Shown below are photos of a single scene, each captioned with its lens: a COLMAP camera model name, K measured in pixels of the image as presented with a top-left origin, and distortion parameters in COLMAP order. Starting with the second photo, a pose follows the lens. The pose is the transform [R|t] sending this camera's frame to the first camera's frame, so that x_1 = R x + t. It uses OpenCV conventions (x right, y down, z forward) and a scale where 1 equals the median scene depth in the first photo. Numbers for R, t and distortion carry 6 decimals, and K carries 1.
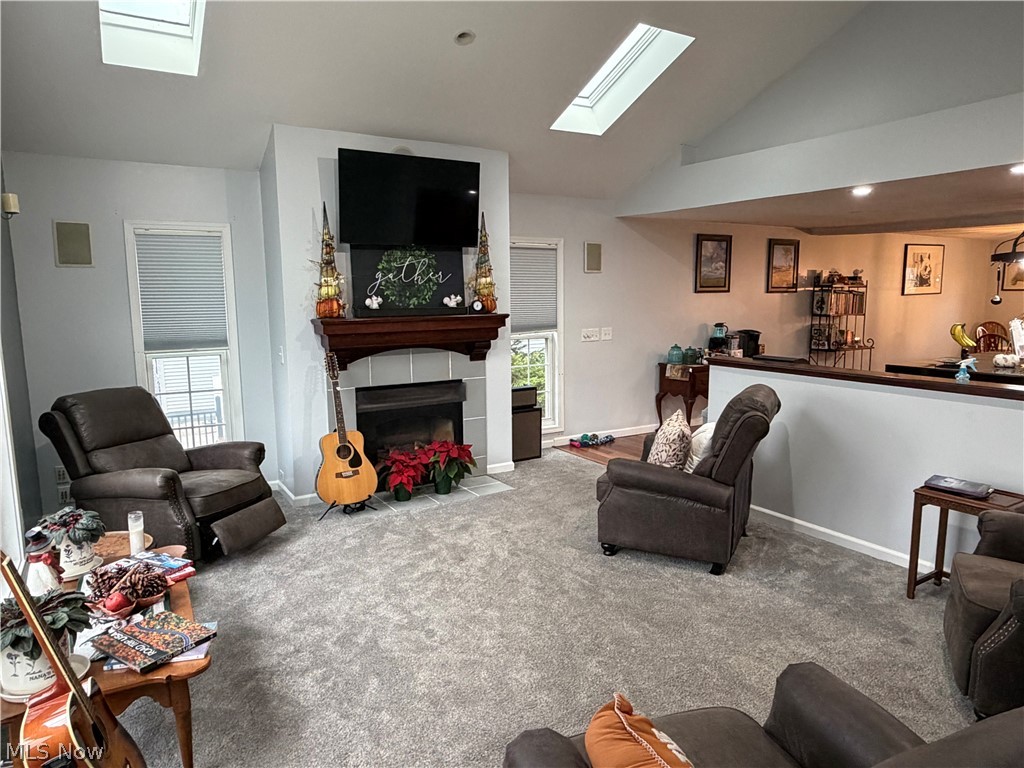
lens RADIAL K [[661.6, 0, 508.7], [0, 661.6, 389.1], [0, 0, 1]] dist [0.004558, -0.002425]
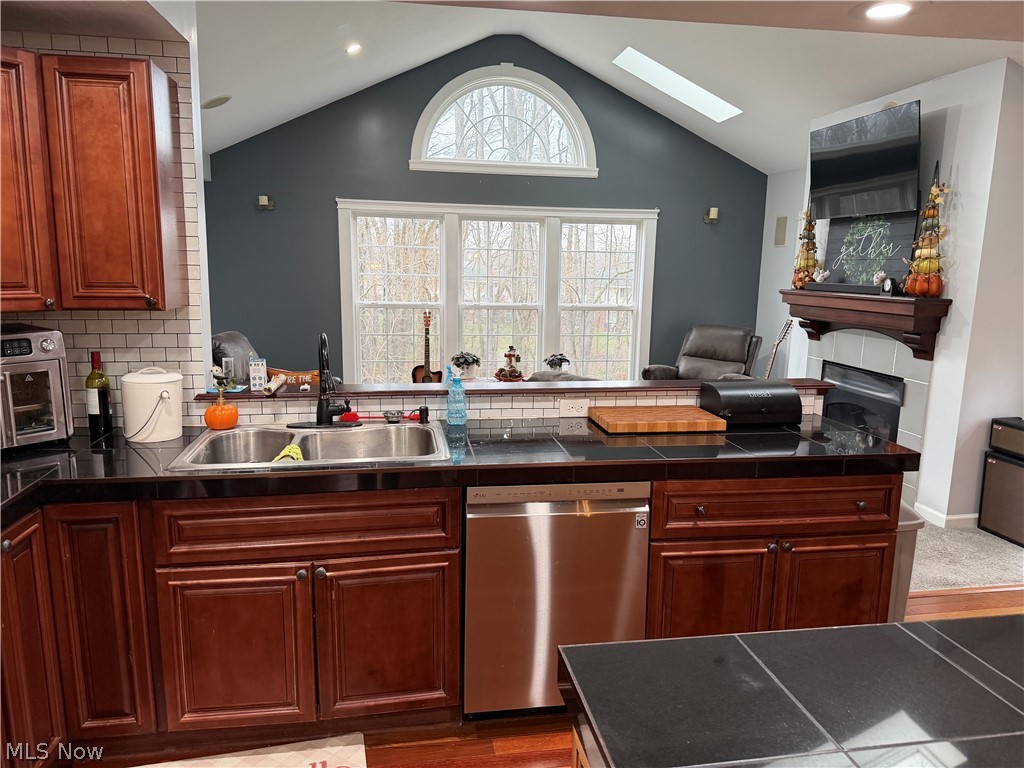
lens RADIAL K [[724.3, 0, 502.3], [0, 724.3, 388.2], [0, 0, 1]] dist [0.060707, -0.082275]
pose [[-0.379080, 0.160801, -0.911285, 0.971716], [-0.145033, 0.962291, 0.230132, -0.144561], [0.913928, 0.219405, -0.341464, 0.920627]]
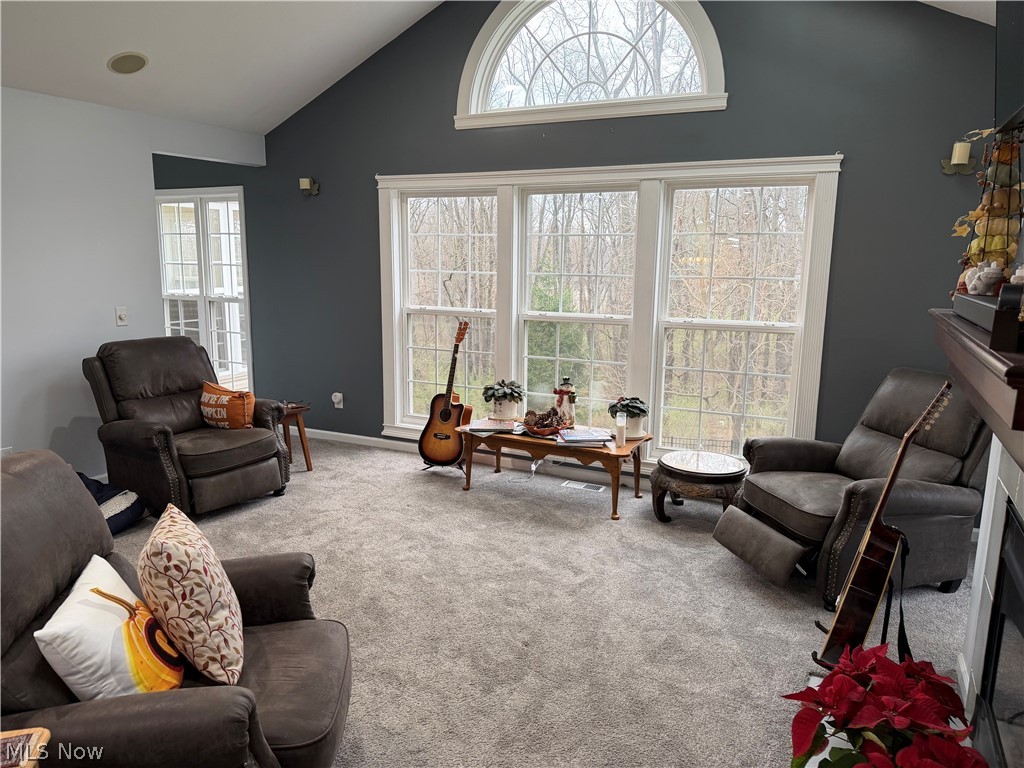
lens RADIAL K [[724.3, 0, 497.1], [0, 724.3, 382.1], [0, 0, 1]] dist [0.060707, -0.082275]
pose [[-0.848866, 0.093056, -0.520353, 0.243594], [-0.076834, 0.952208, 0.295629, -0.168568], [0.522994, 0.290930, -0.801147, 1.144796]]
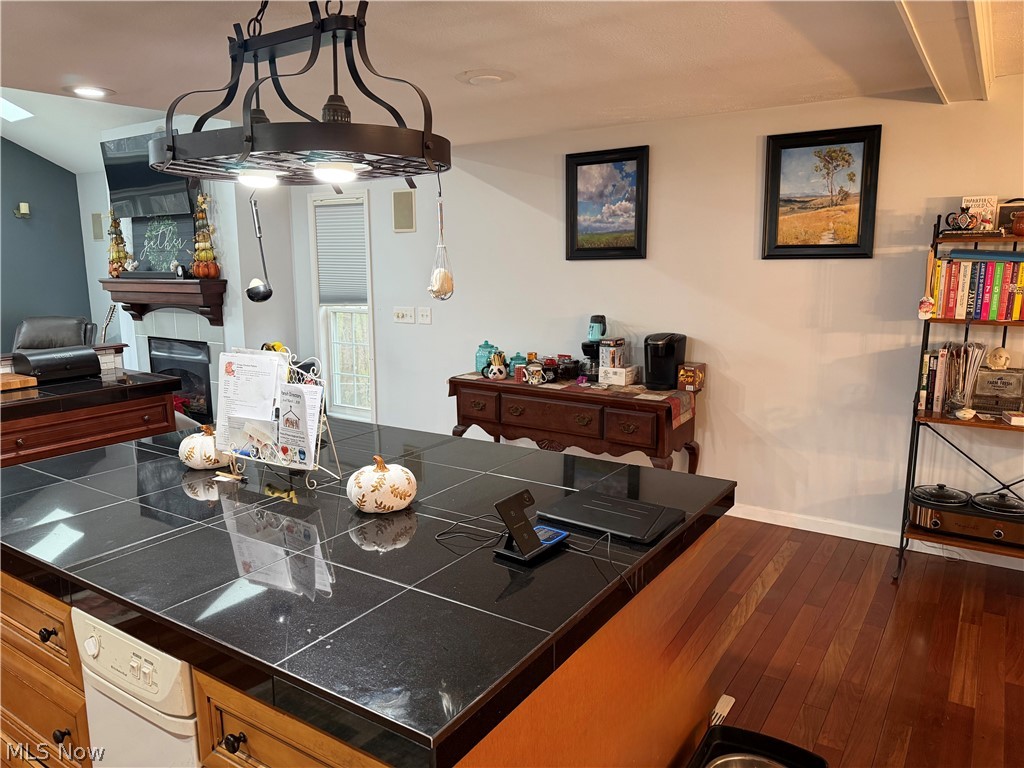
lens RADIAL K [[724.3, 0, 504.5], [0, 724.3, 387.2], [0, 0, 1]] dist [0.060707, -0.082275]
pose [[0.414858, 0.165133, -0.894776, 1.229146], [-0.126818, 0.984289, 0.122855, -0.154367], [0.901005, 0.062506, 0.429282, 0.995870]]
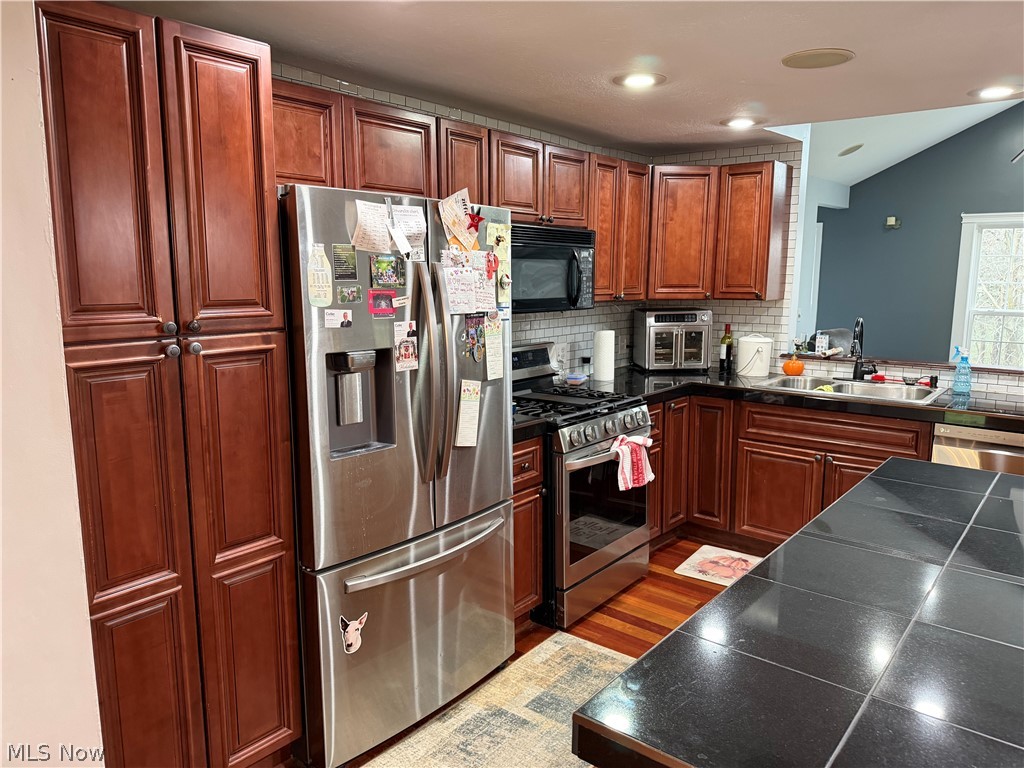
lens RADIAL K [[724.3, 0, 509.9], [0, 724.3, 379.7], [0, 0, 1]] dist [0.060707, -0.082275]
pose [[-0.943186, 0.054888, -0.327700, 1.167188], [-0.044151, 0.956812, 0.287334, -0.192181], [0.329319, 0.285478, -0.900029, 1.227573]]
